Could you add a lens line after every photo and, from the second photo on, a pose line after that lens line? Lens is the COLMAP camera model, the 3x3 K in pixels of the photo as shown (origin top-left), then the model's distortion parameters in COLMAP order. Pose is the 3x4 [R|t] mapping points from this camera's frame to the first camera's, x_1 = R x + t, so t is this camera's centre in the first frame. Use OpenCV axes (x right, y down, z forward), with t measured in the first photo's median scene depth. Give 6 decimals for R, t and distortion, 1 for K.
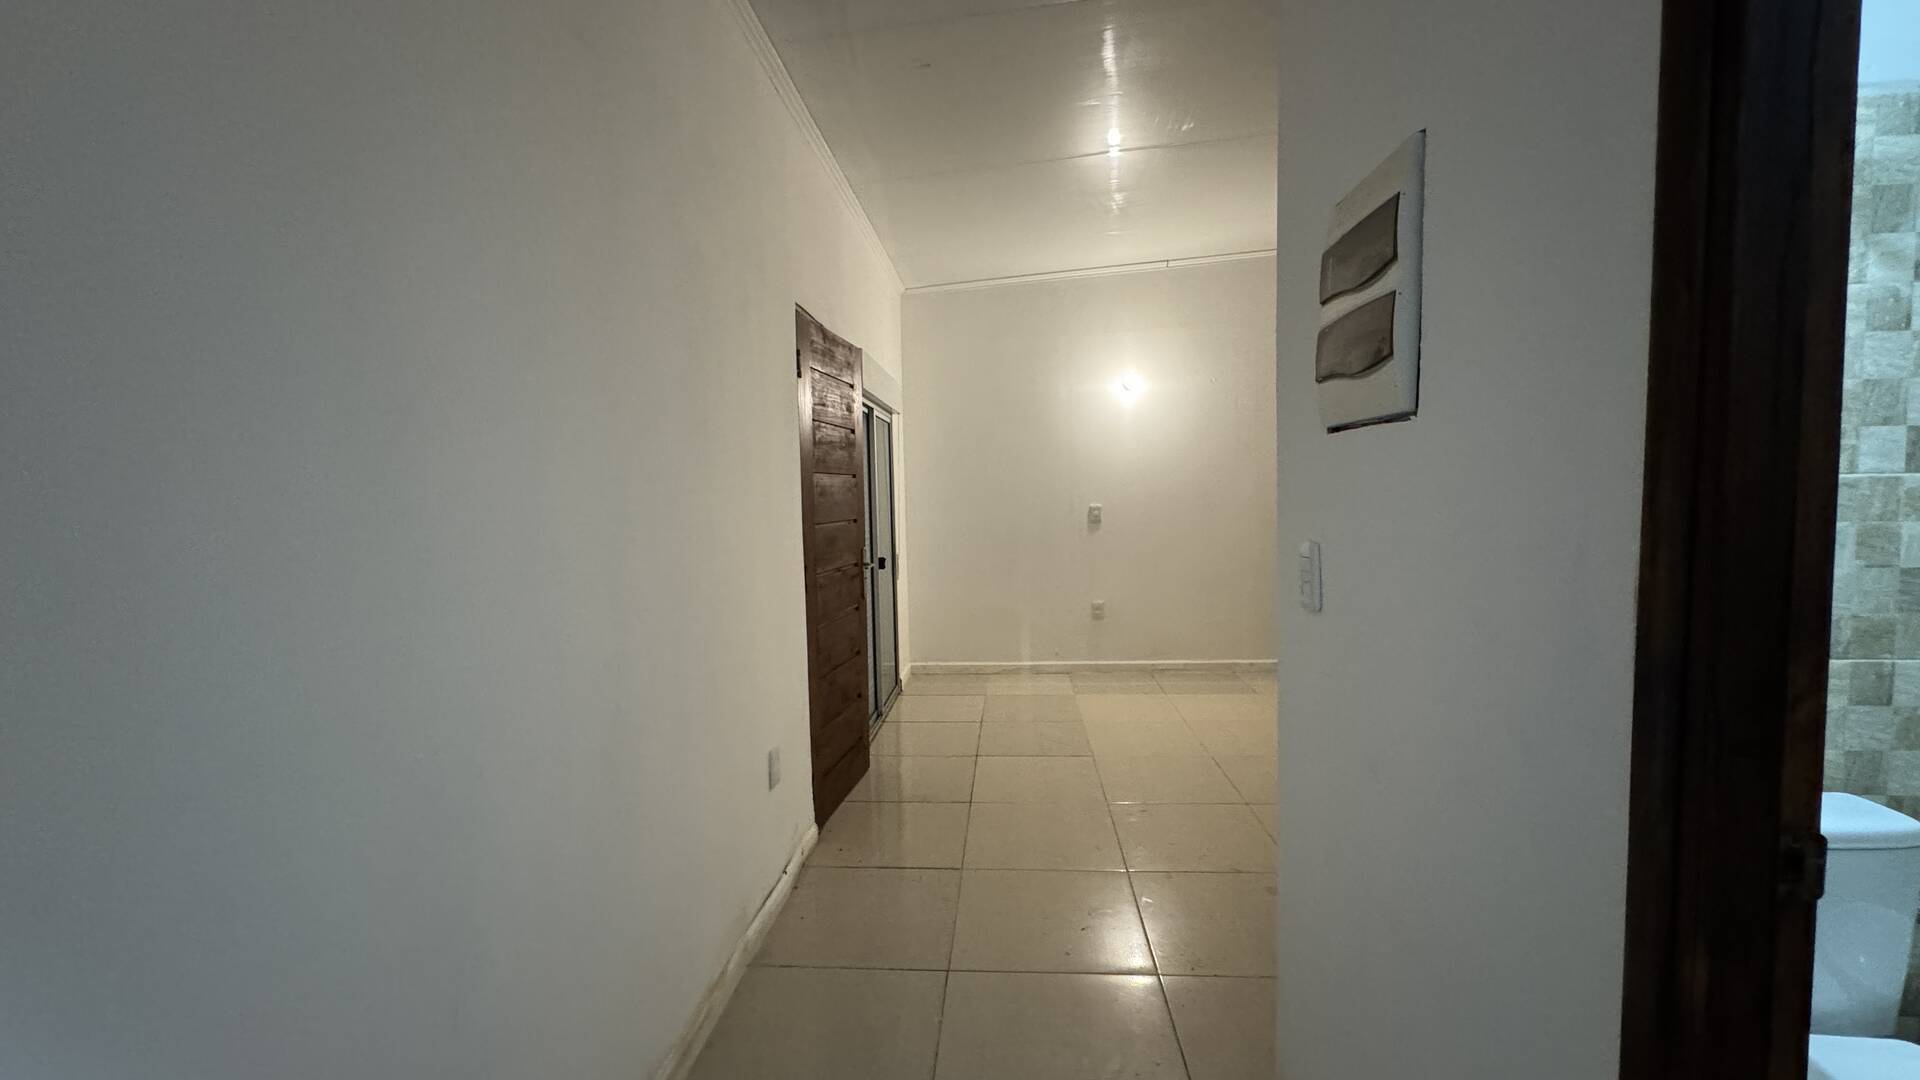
lens RADIAL K [[766.9, 0, 960.0], [0, 766.9, 540.0], [0, 0, 1]] dist [-0.002272, 0.000137]
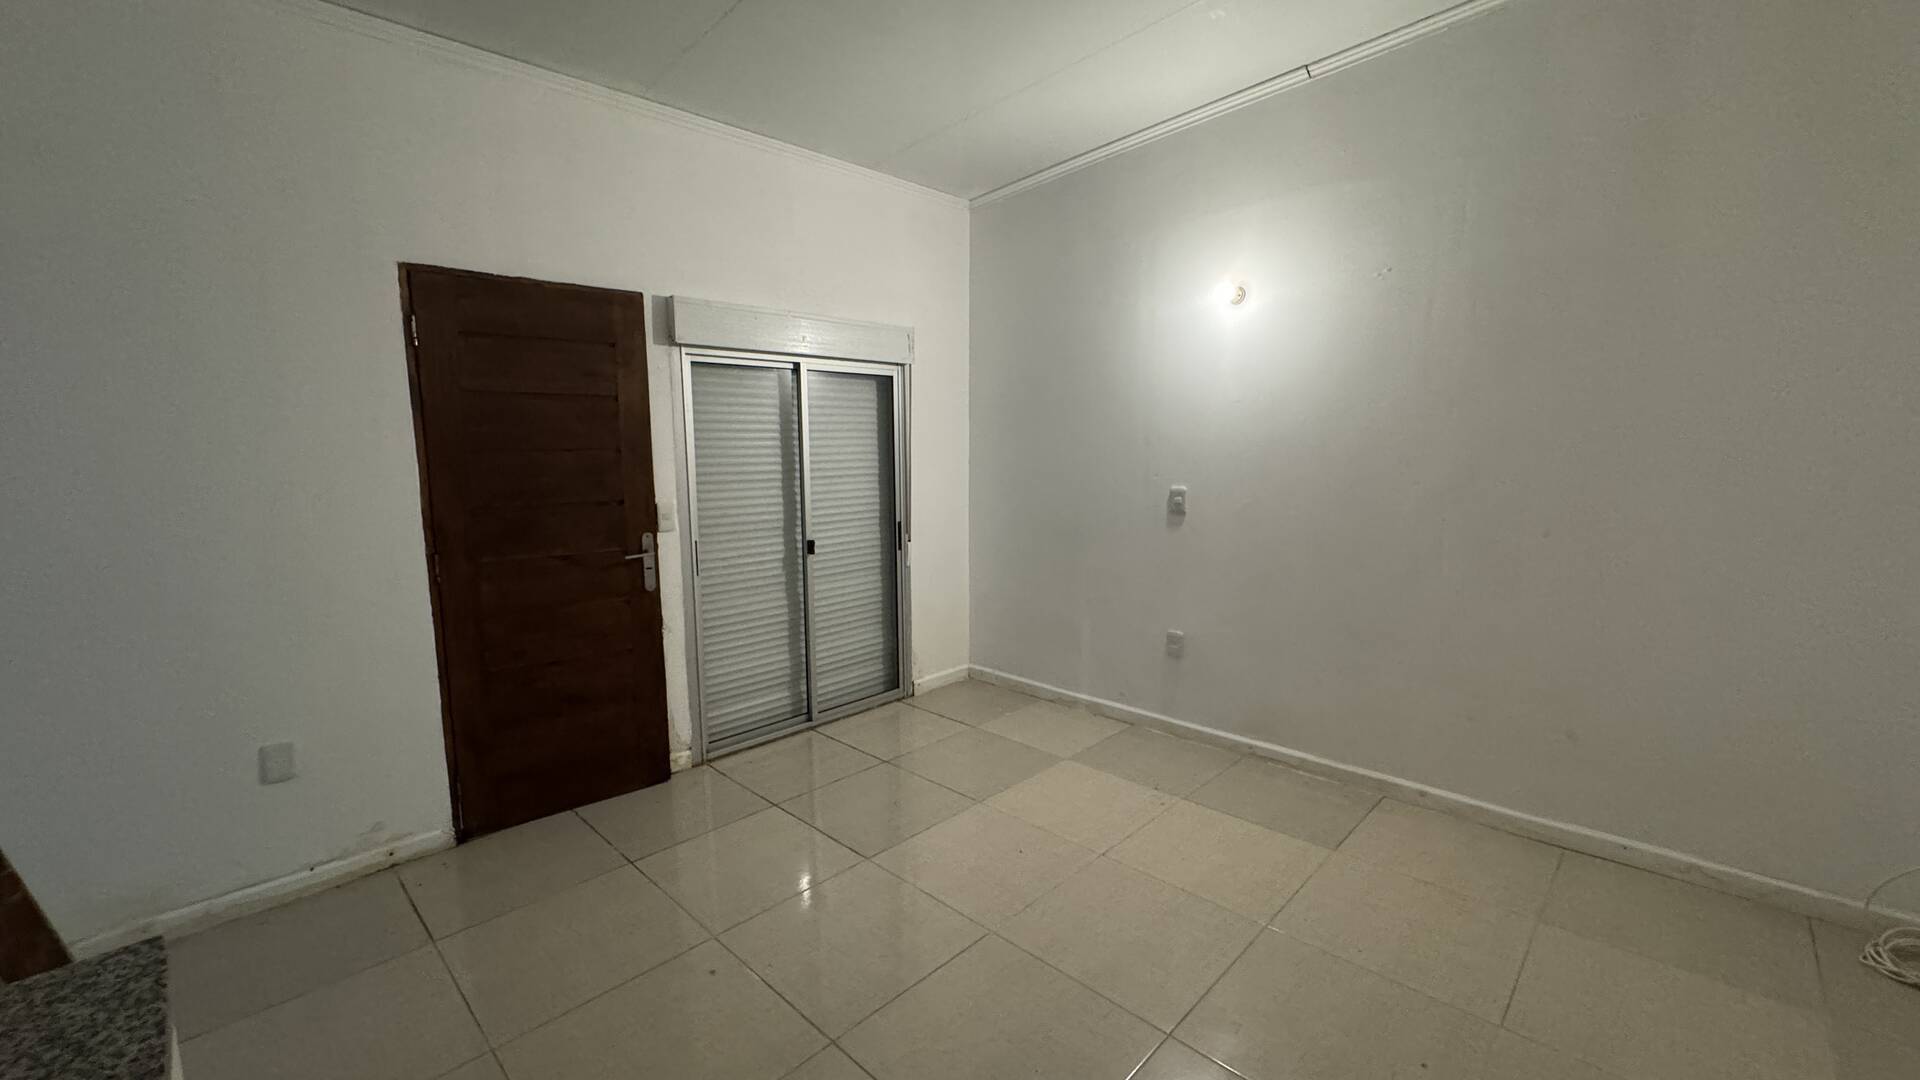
lens RADIAL K [[766.9, 0, 960.0], [0, 766.9, 540.0], [0, 0, 1]] dist [-0.002272, 0.000137]
pose [[0.761574, 0.098952, -0.640480, 0.460445], [-0.047309, 0.994127, 0.097335, -0.056251], [0.646349, -0.043827, 0.761782, 0.373596]]
